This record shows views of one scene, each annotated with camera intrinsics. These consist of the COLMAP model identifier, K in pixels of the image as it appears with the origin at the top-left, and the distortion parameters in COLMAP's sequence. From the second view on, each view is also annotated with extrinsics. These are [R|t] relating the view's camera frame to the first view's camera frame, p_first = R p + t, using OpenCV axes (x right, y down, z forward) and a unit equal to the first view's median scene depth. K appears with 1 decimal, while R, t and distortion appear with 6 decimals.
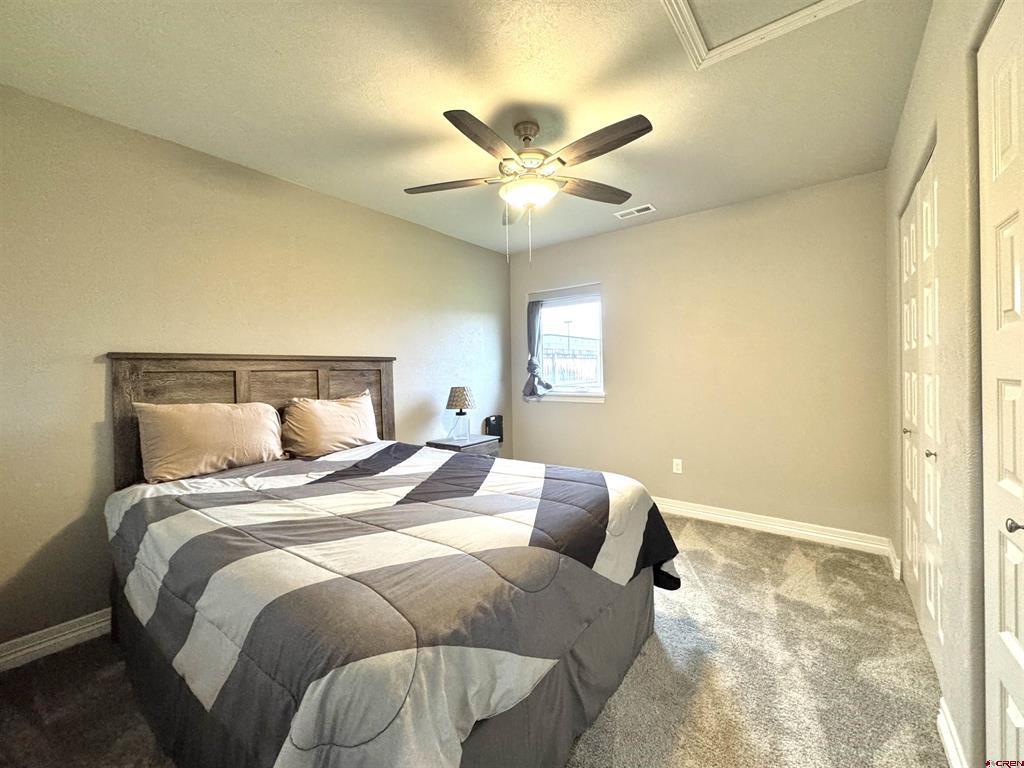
lens RADIAL K [[417.4, 0, 511.5], [0, 417.4, 374.5], [0, 0, 1]] dist [-0.000593, 0.000002]
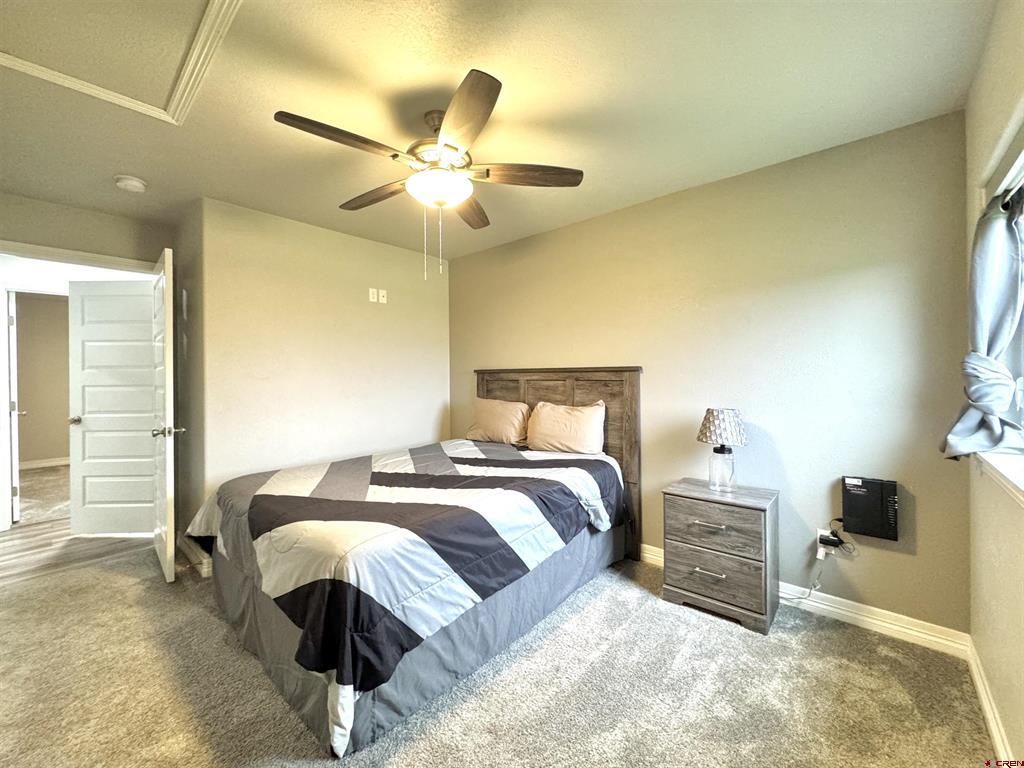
lens RADIAL K [[417.4, 0, 511.5], [0, 417.4, 374.5], [0, 0, 1]] dist [-0.000593, 0.000002]
pose [[-0.065987, 0.015323, -0.997703, 0.700636], [-0.001863, 0.999878, 0.015480, -0.043338], [0.997819, 0.002880, -0.065950, 0.921887]]
